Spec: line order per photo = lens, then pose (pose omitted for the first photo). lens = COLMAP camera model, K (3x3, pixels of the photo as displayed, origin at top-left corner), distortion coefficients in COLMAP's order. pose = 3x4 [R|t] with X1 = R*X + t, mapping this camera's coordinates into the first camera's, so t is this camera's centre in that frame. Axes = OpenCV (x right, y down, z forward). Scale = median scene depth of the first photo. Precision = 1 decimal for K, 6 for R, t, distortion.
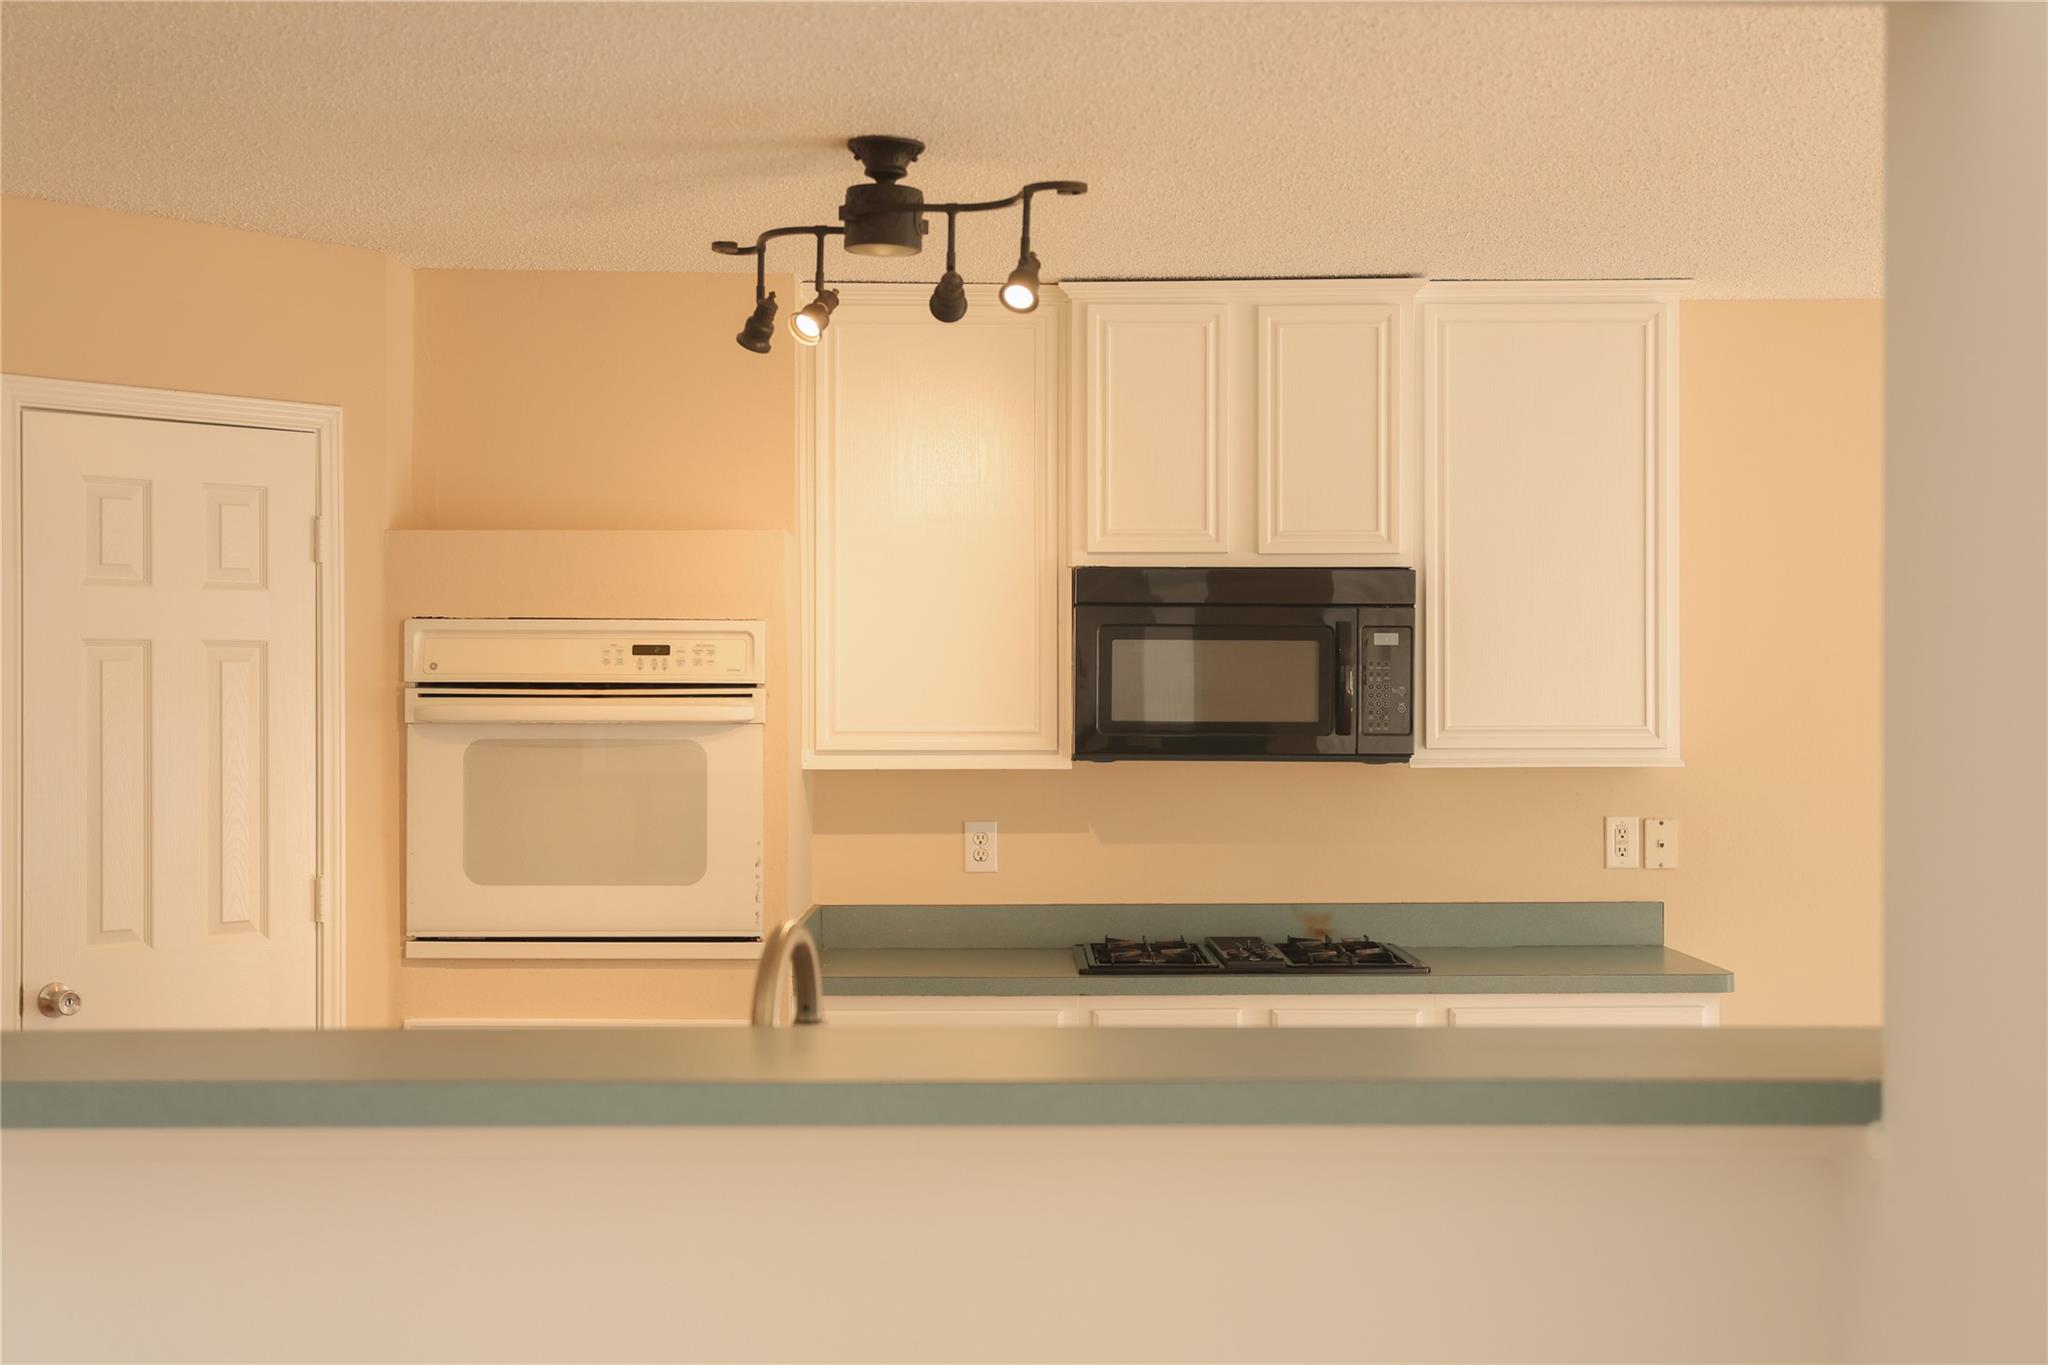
lens RADIAL K [[2683.5, 0, 1028.3], [0, 2683.5, 680.5], [0, 0, 1]] dist [0.002808, 0.000000]
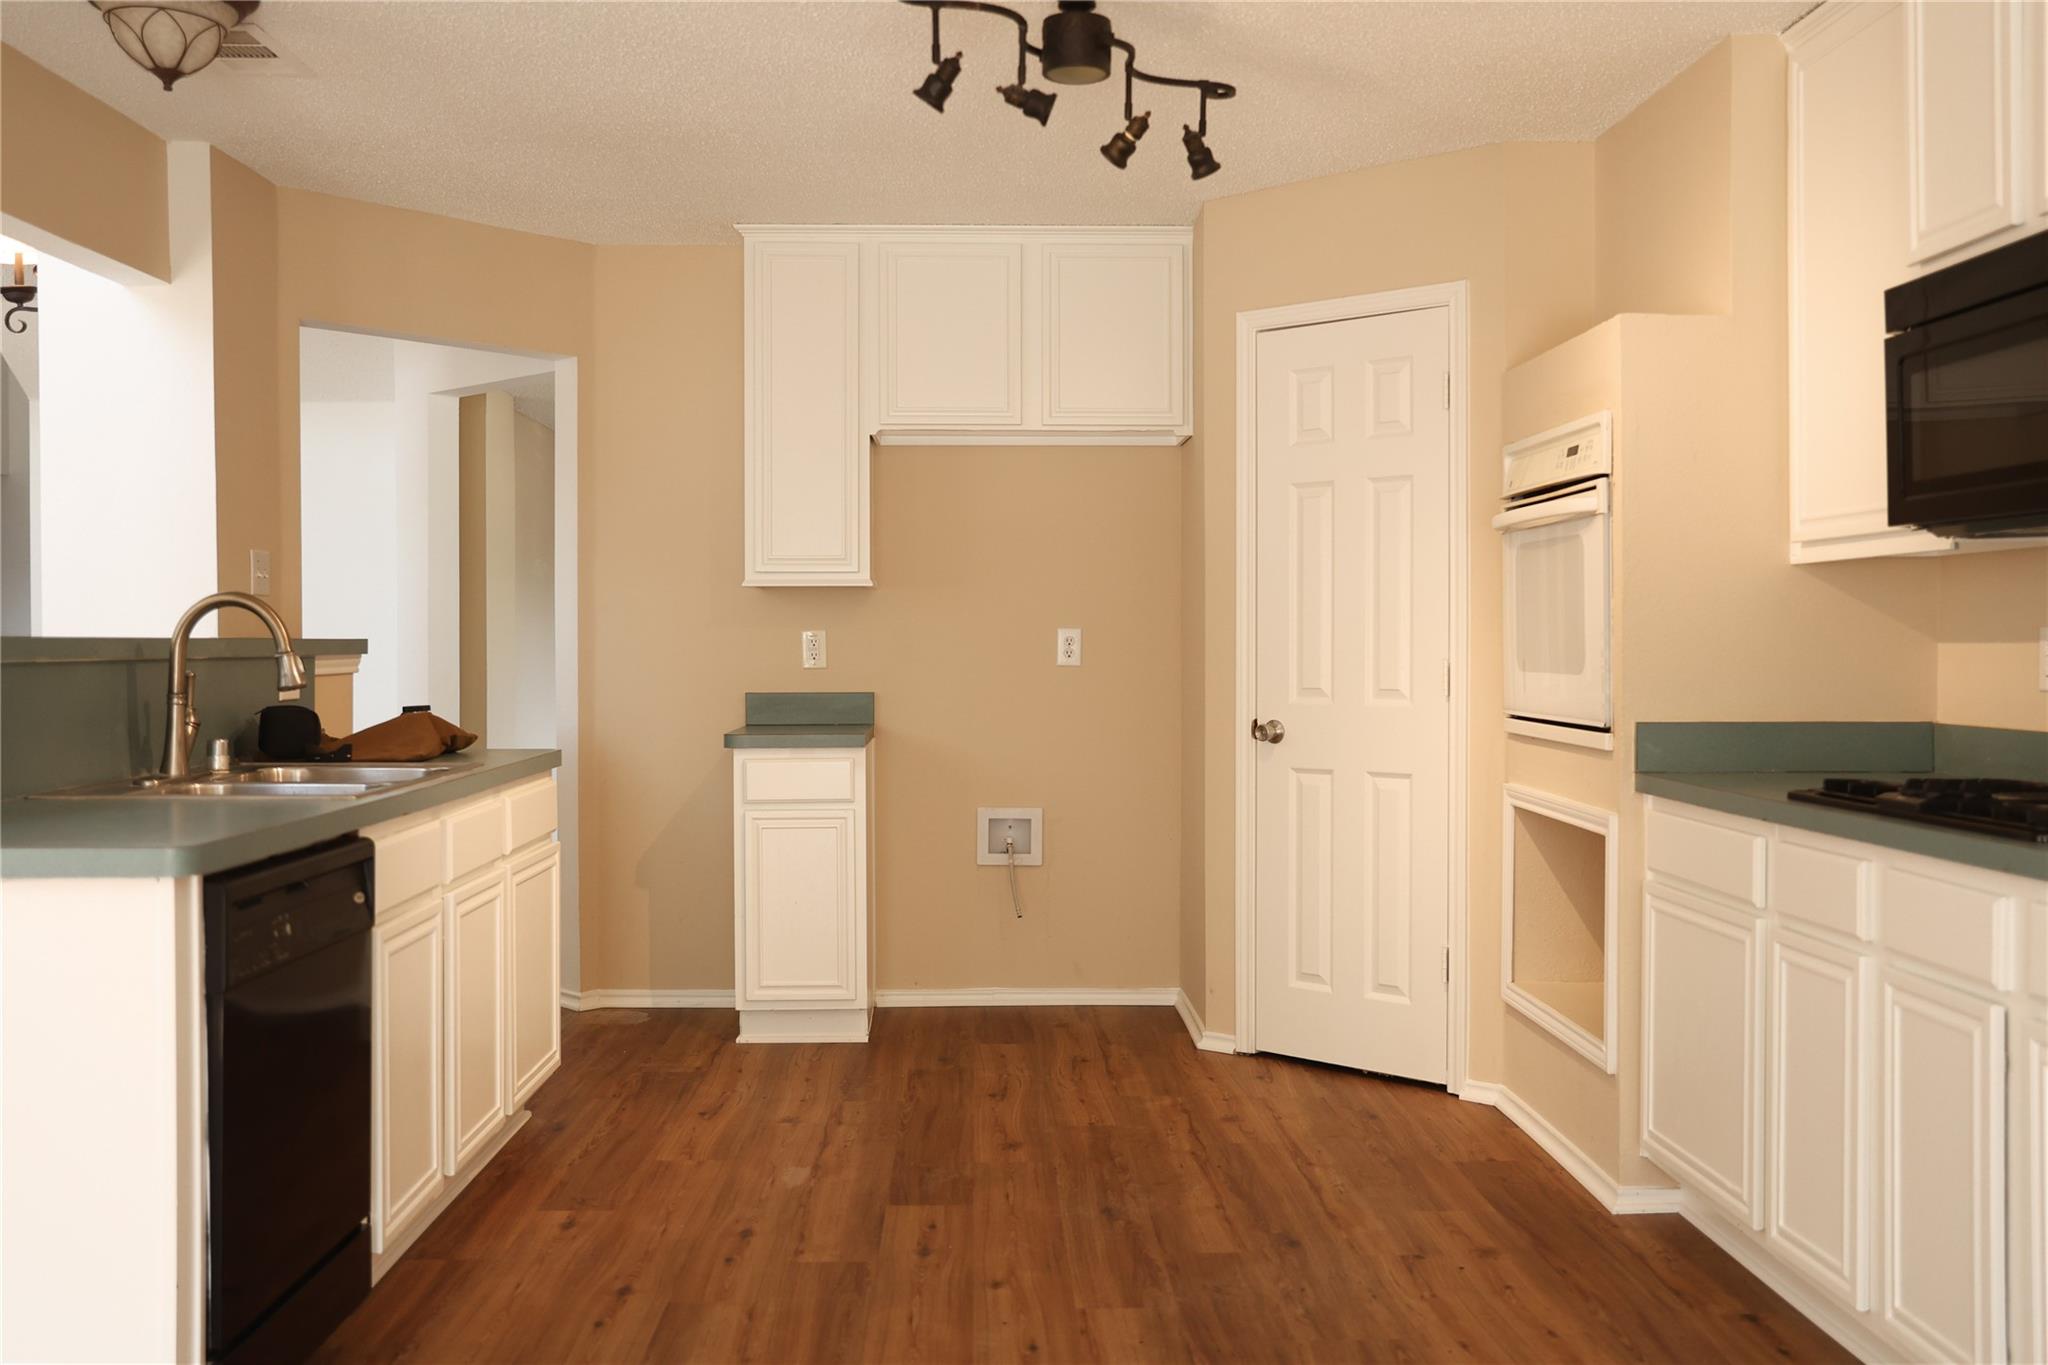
lens RADIAL K [[1935.1, 0, 1021.3], [0, 1935.1, 676.8], [0, 0, 1]] dist [0.008344, 0.000000]
pose [[0.001155, 0.019721, -0.999805, 0.618459], [0.002824, 0.999801, 0.019724, 0.061877], [0.999995, -0.002846, 0.001099, 0.785212]]
